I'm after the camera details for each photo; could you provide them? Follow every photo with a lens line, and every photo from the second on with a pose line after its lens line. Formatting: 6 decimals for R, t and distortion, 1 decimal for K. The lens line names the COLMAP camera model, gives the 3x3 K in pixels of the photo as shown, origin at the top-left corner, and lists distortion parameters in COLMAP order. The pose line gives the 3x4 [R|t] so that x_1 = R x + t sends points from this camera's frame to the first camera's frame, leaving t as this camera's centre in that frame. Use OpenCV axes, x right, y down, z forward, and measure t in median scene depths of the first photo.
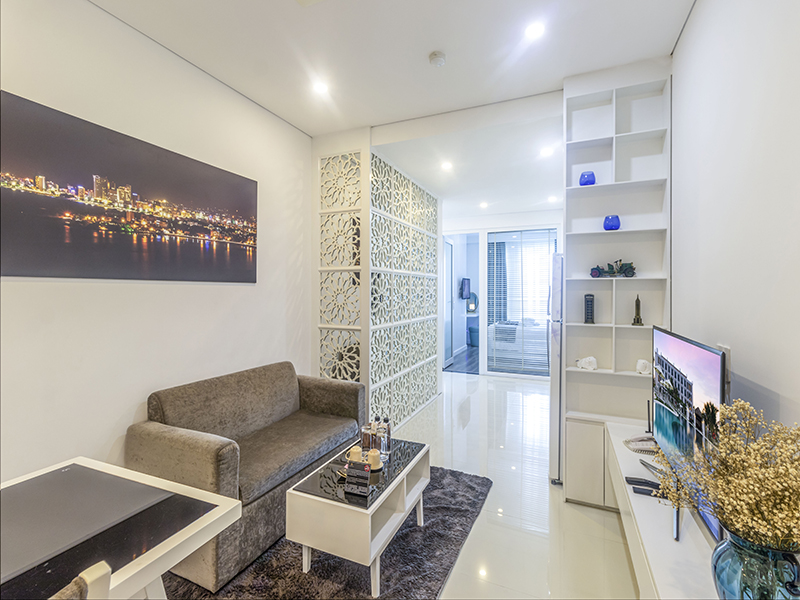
lens RADIAL K [[374.0, 0, 401.2], [0, 374.0, 296.1], [0, 0, 1]] dist [-0.005111, -0.000621]
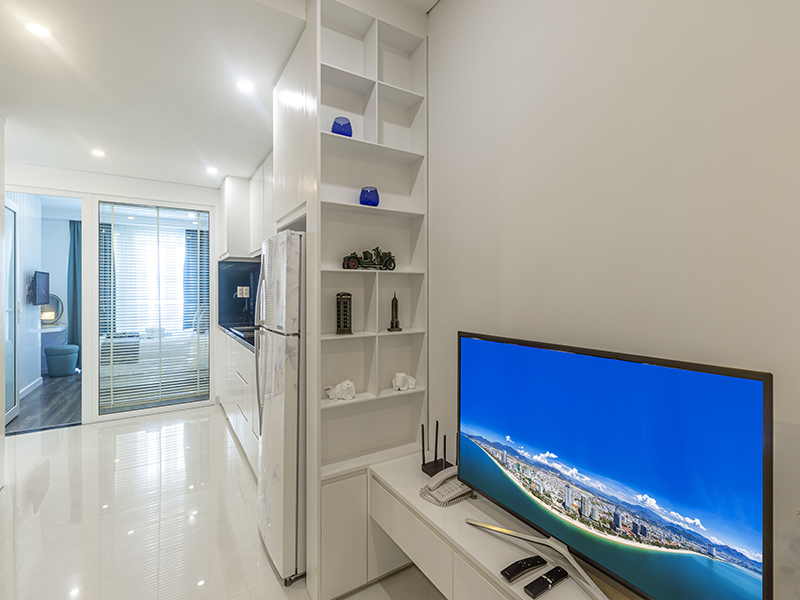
lens RADIAL K [[374.0, 0, 400.2], [0, 374.0, 292.1], [0, 0, 1]] dist [-0.005111, -0.000621]
pose [[0.560316, -0.001656, 0.828277, -0.020464], [0.014115, 0.999872, -0.007550, 0.001361], [-0.828159, 0.015922, 0.560268, 0.524296]]
